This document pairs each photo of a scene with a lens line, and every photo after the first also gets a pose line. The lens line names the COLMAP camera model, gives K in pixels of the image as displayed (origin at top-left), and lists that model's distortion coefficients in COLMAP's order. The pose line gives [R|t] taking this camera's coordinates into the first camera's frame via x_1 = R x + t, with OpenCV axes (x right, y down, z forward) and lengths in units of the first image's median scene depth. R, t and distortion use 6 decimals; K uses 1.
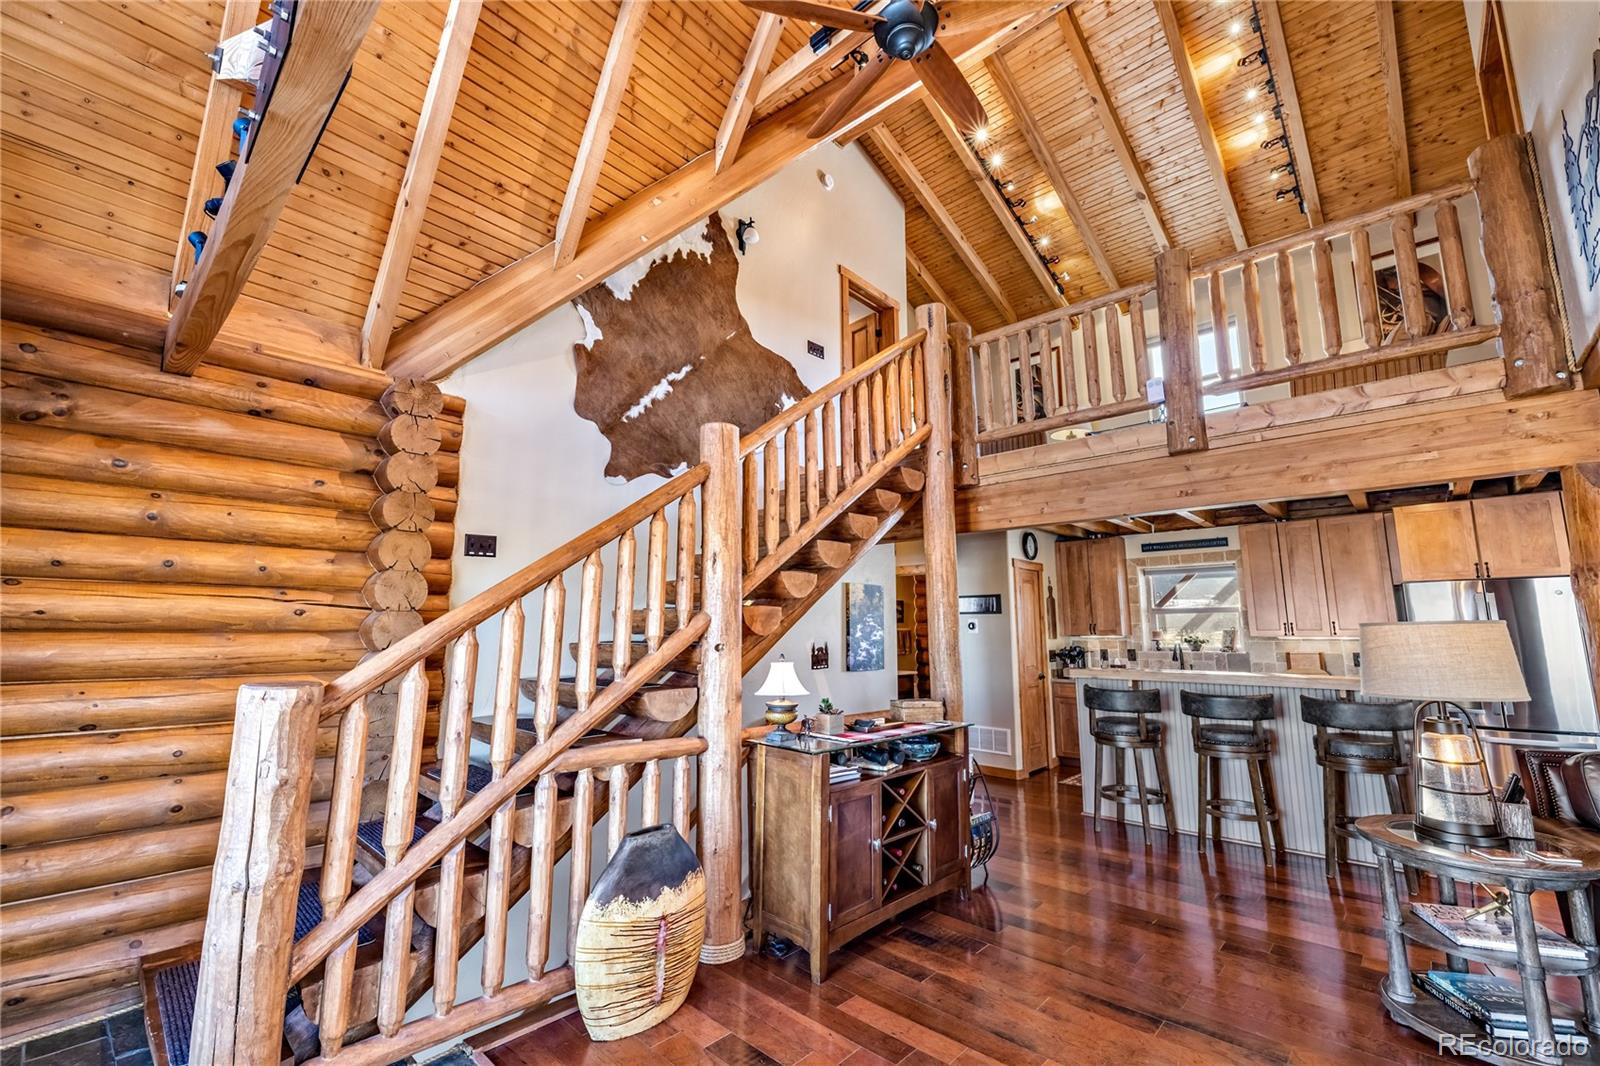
lens RADIAL K [[655.1, 0, 799.0], [0, 655.1, 531.5], [0, 0, 1]] dist [0.000209, 0.000007]
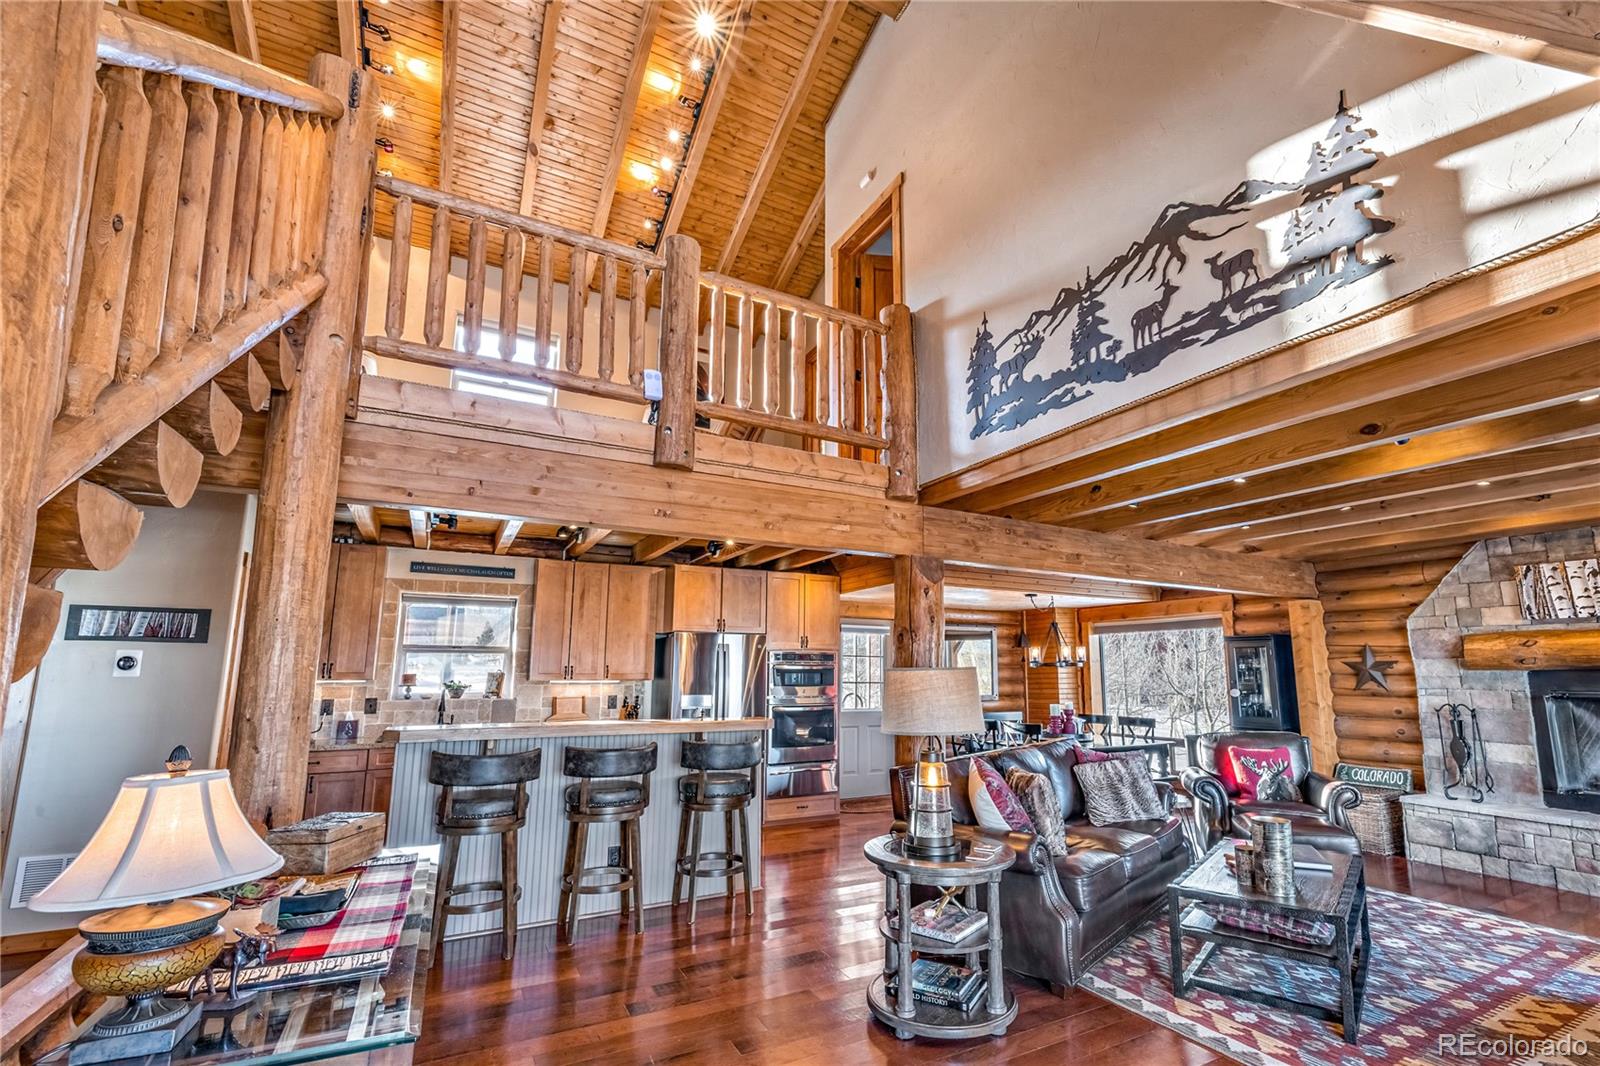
lens RADIAL K [[707.4, 0, 823.5], [0, 707.4, 564.5], [0, 0, 1]] dist [-0.012794, -0.000049]
pose [[0.305689, 0.148383, 0.940498, -0.138296], [-0.146112, 0.983392, -0.107660, 0.051832], [-0.940854, -0.104507, 0.322293, 0.344334]]
